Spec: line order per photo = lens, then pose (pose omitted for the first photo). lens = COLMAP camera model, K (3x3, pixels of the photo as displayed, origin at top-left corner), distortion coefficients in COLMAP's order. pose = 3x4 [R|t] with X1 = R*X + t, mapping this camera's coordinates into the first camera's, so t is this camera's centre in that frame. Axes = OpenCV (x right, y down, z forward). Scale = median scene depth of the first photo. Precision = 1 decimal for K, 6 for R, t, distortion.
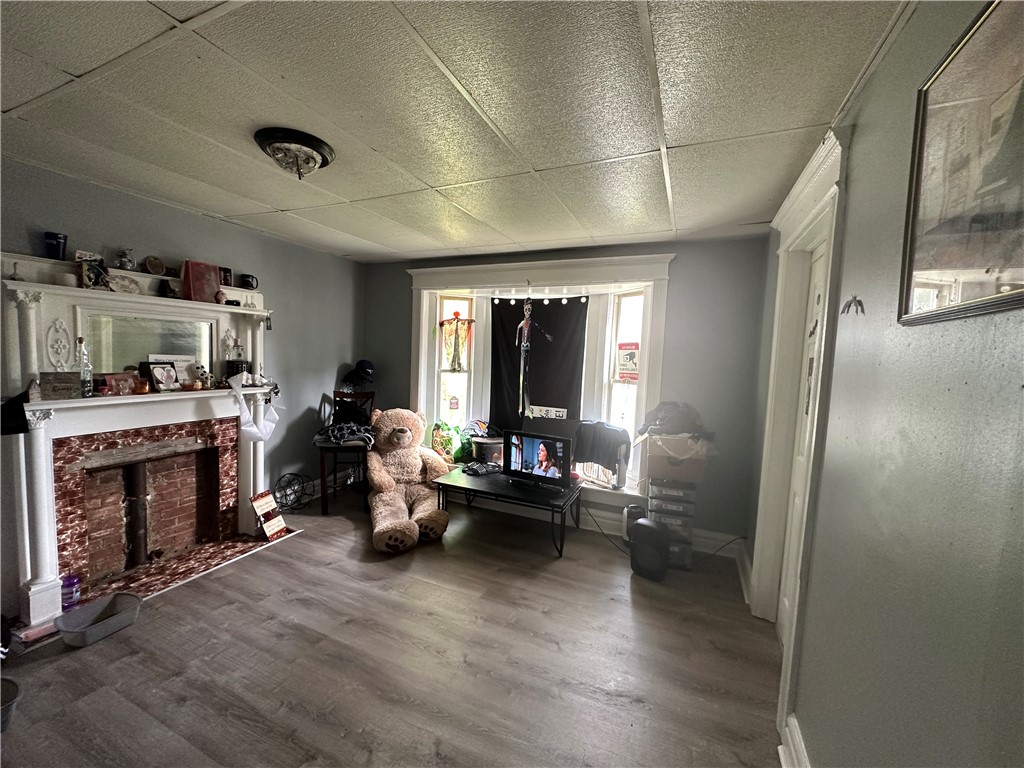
lens RADIAL K [[411.4, 0, 508.6], [0, 411.4, 383.3], [0, 0, 1]] dist [0.001550, -0.000192]
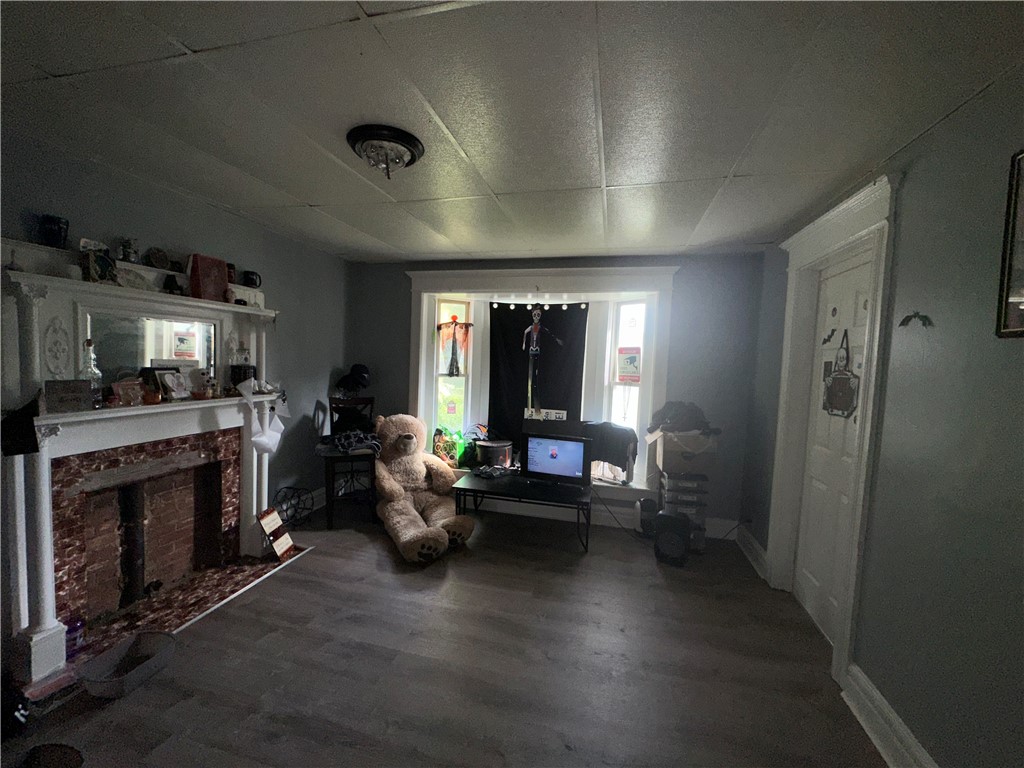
lens RADIAL K [[411.4, 0, 510.5], [0, 411.4, 383.3], [0, 0, 1]] dist [0.001550, -0.000192]
pose [[0.984707, -0.010880, 0.173876, -0.239629], [0.012248, 0.999902, -0.006797, -0.002039], [-0.173785, 0.008823, 0.984744, 0.000135]]
